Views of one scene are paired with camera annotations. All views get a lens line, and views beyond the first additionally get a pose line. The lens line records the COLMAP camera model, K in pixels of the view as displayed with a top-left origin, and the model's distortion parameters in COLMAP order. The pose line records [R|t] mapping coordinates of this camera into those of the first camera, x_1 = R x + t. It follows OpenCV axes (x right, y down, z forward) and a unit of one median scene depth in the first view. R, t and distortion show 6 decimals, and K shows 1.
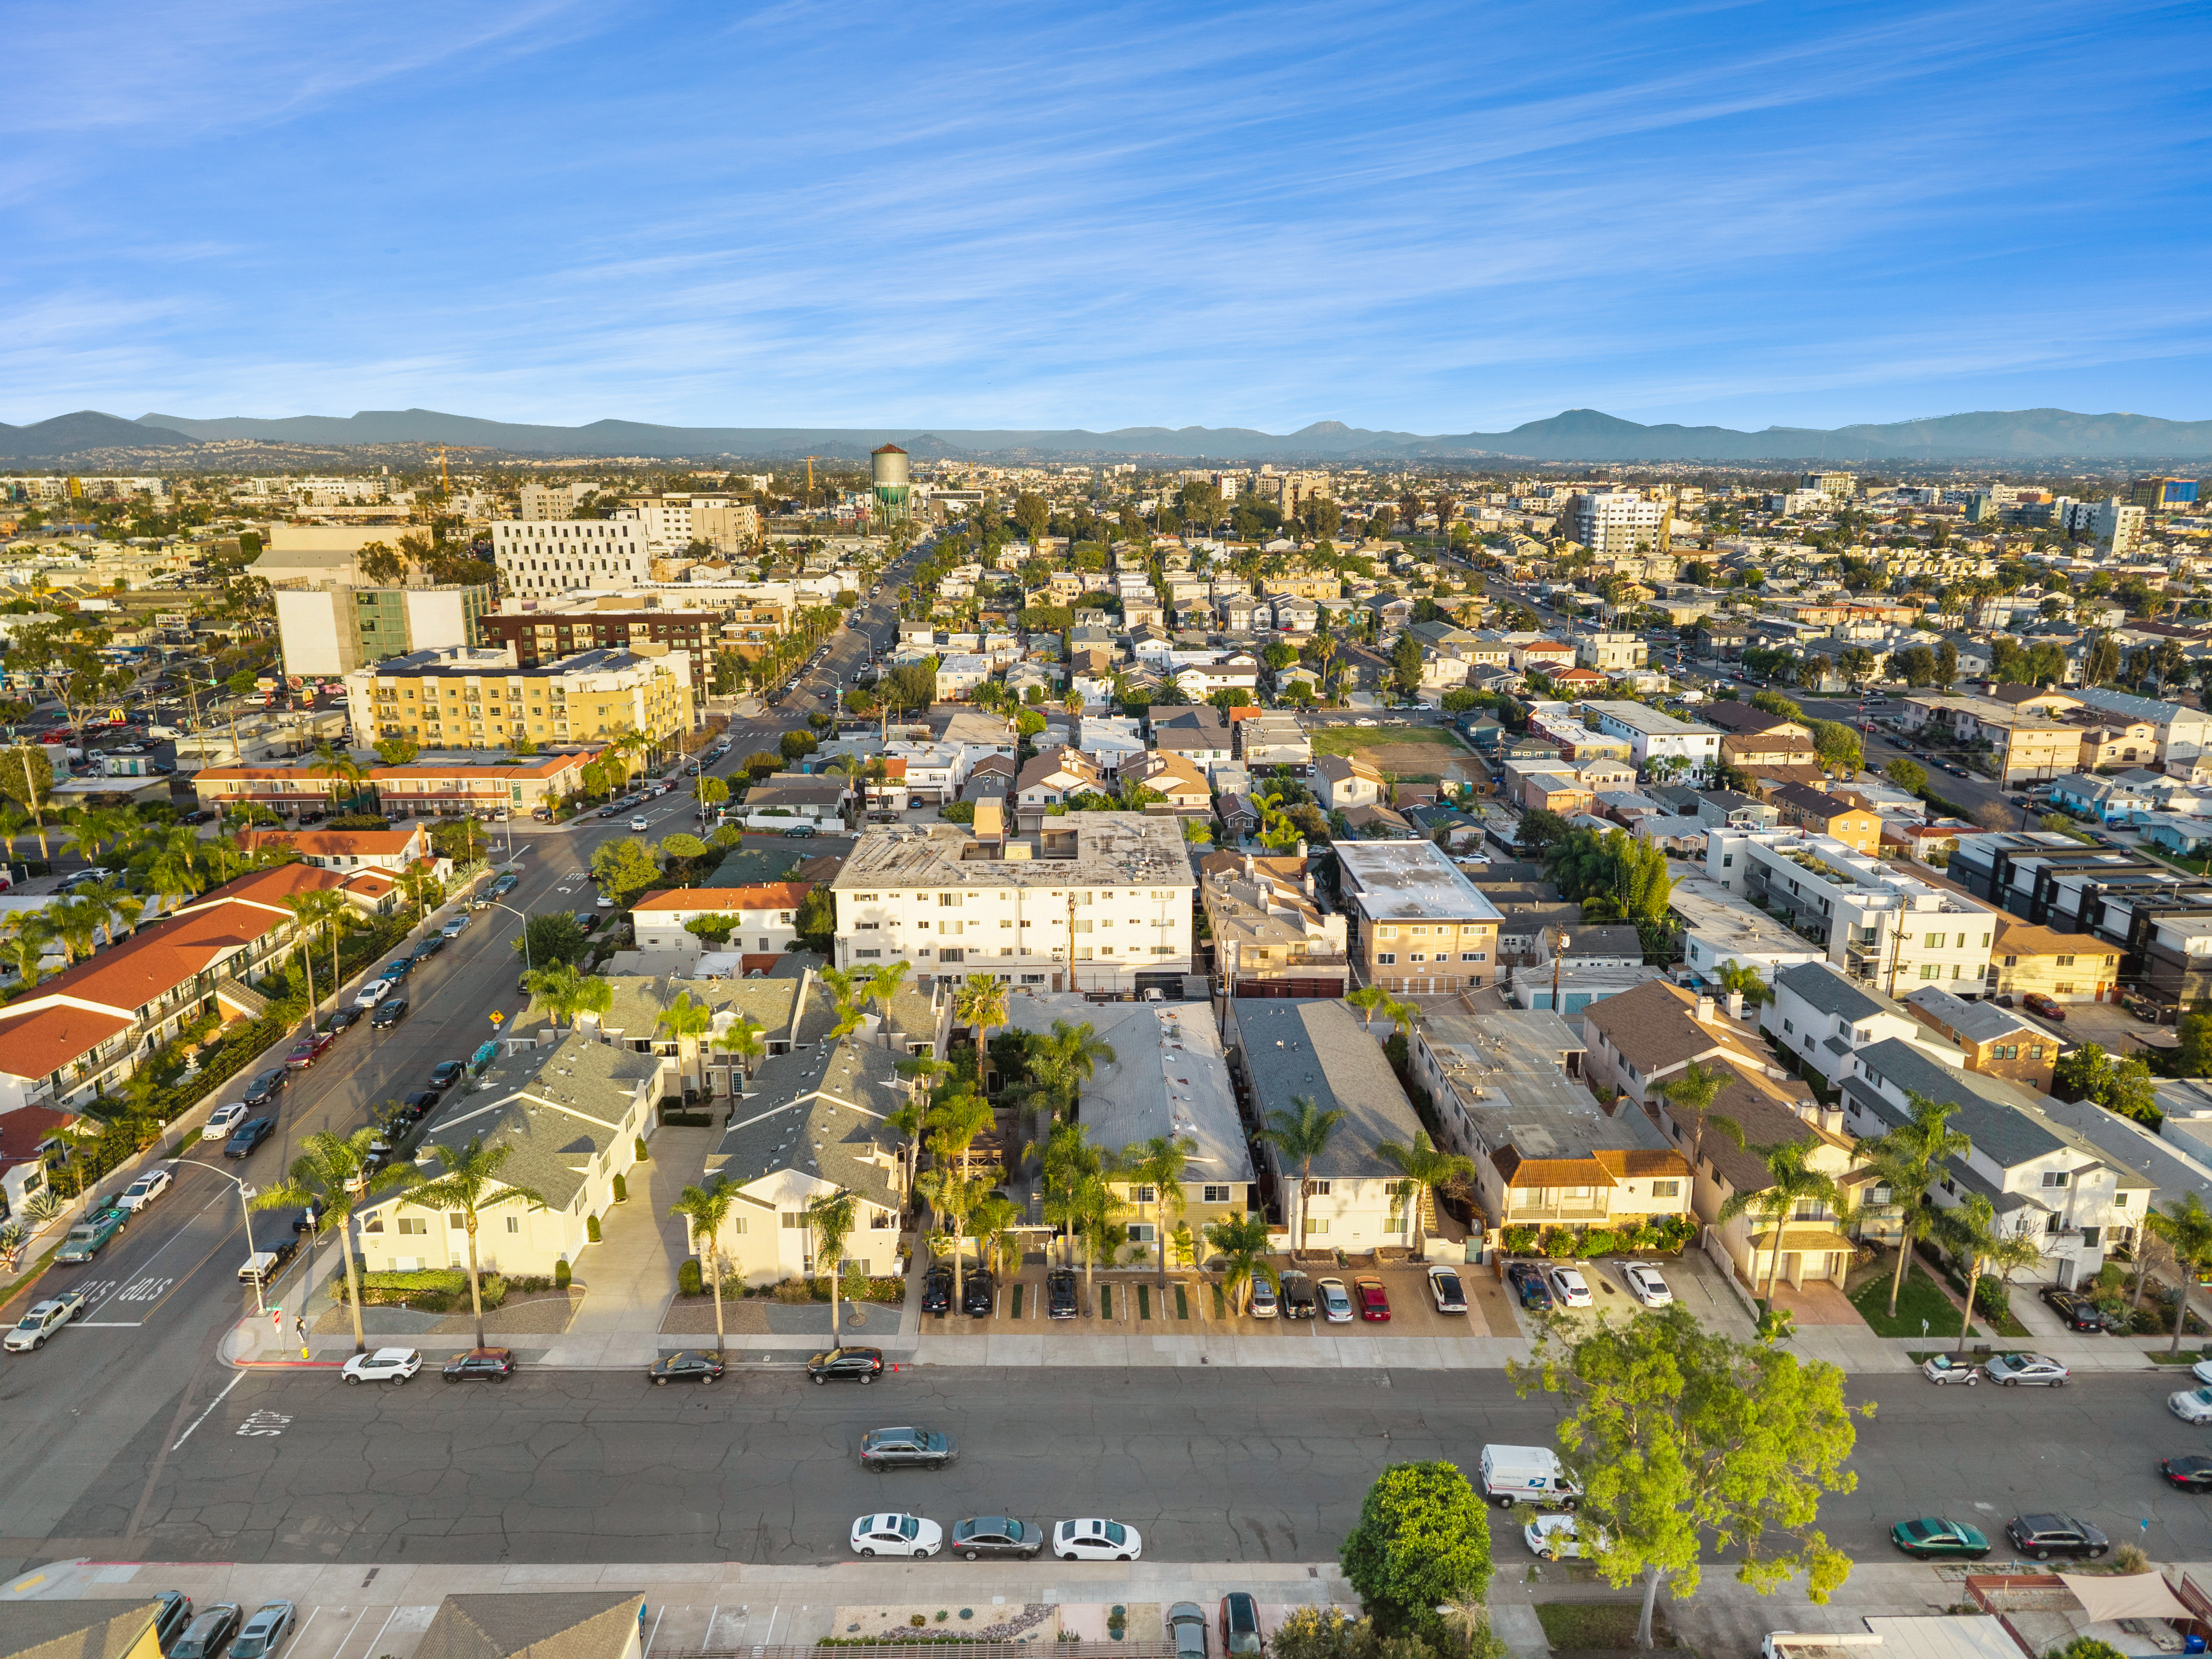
lens RADIAL K [[1471.4, 0, 1106.0], [0, 1471.4, 829.5], [0, 0, 1]] dist [0.057073, -0.069071]
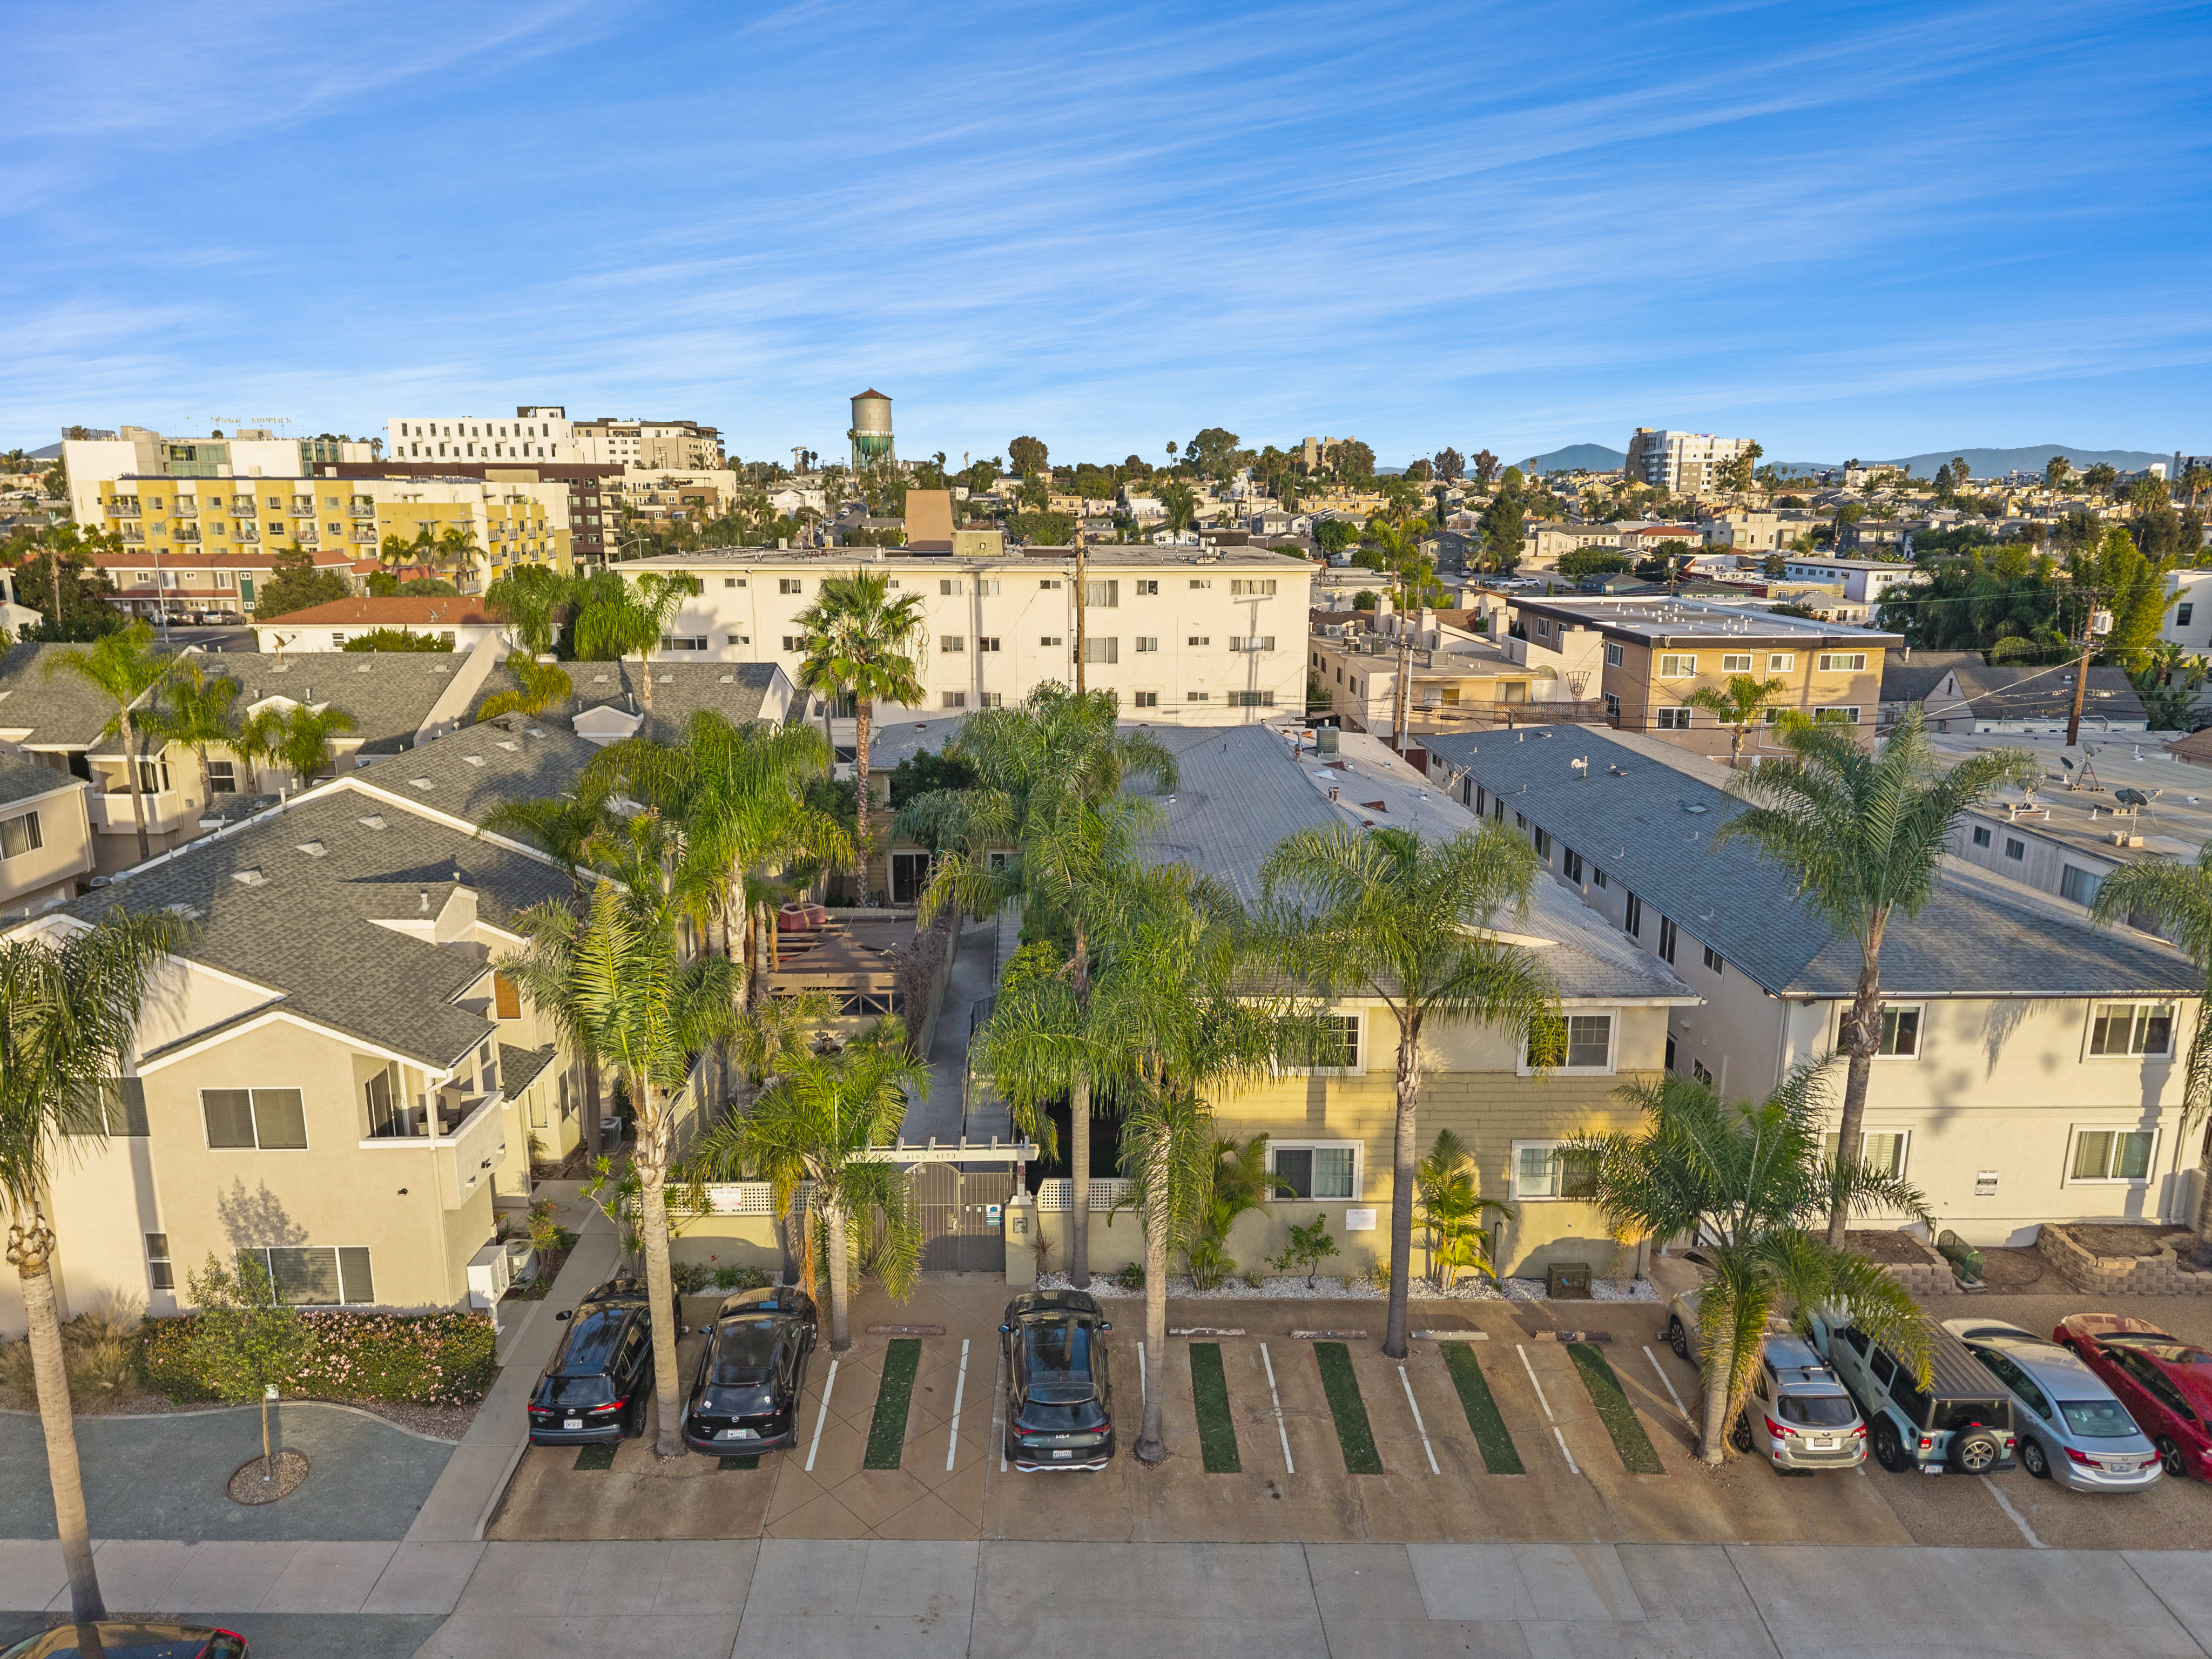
lens RADIAL K [[1498.3, 0, 1102.9], [0, 1498.3, 829.8], [0, 0, 1]] dist [0.007420, 0.002901]
pose [[0.999996, 0.001664, -0.002464, -0.008631], [-0.001721, 0.999730, -0.023168, 0.093465], [0.002425, 0.023172, 0.999729, 0.307133]]
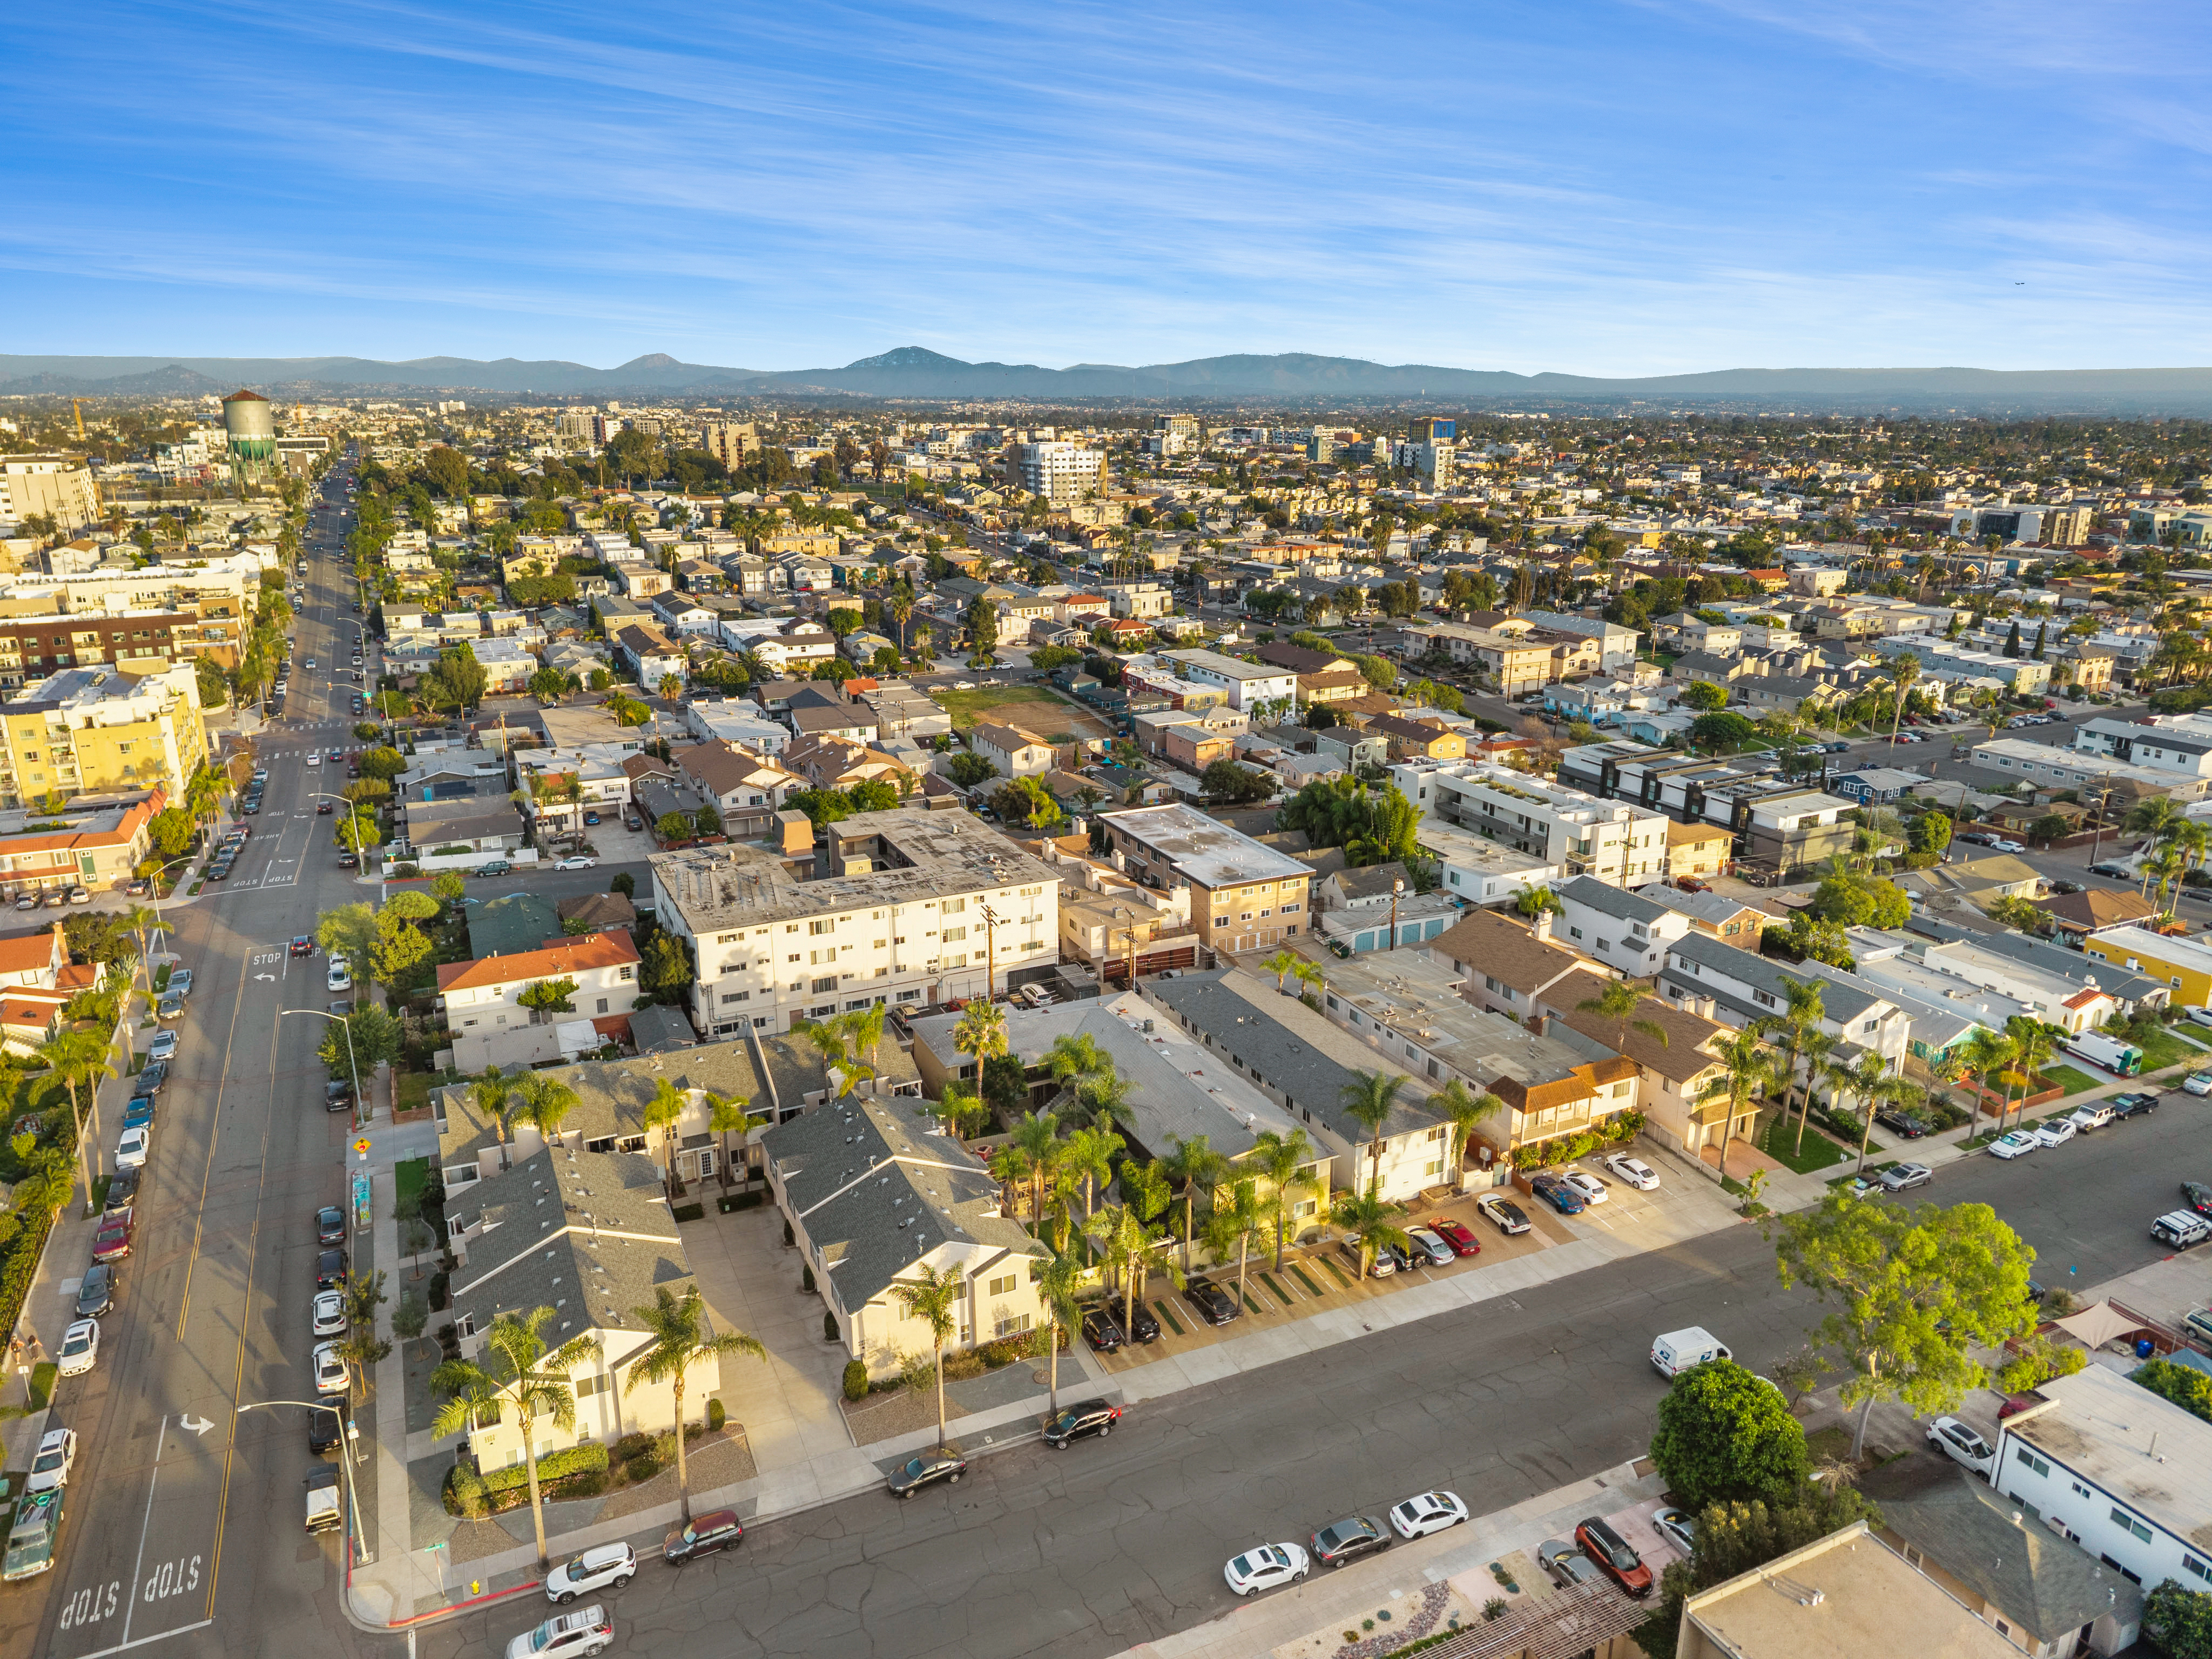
lens RADIAL K [[1471.4, 0, 1106.0], [0, 1471.4, 829.5], [0, 0, 1]] dist [0.057073, -0.069071]
pose [[0.911659, -0.117381, 0.393828, -0.198142], [0.101558, 0.992966, 0.060862, -0.034843], [-0.398201, -0.015489, 0.917167, 0.038326]]
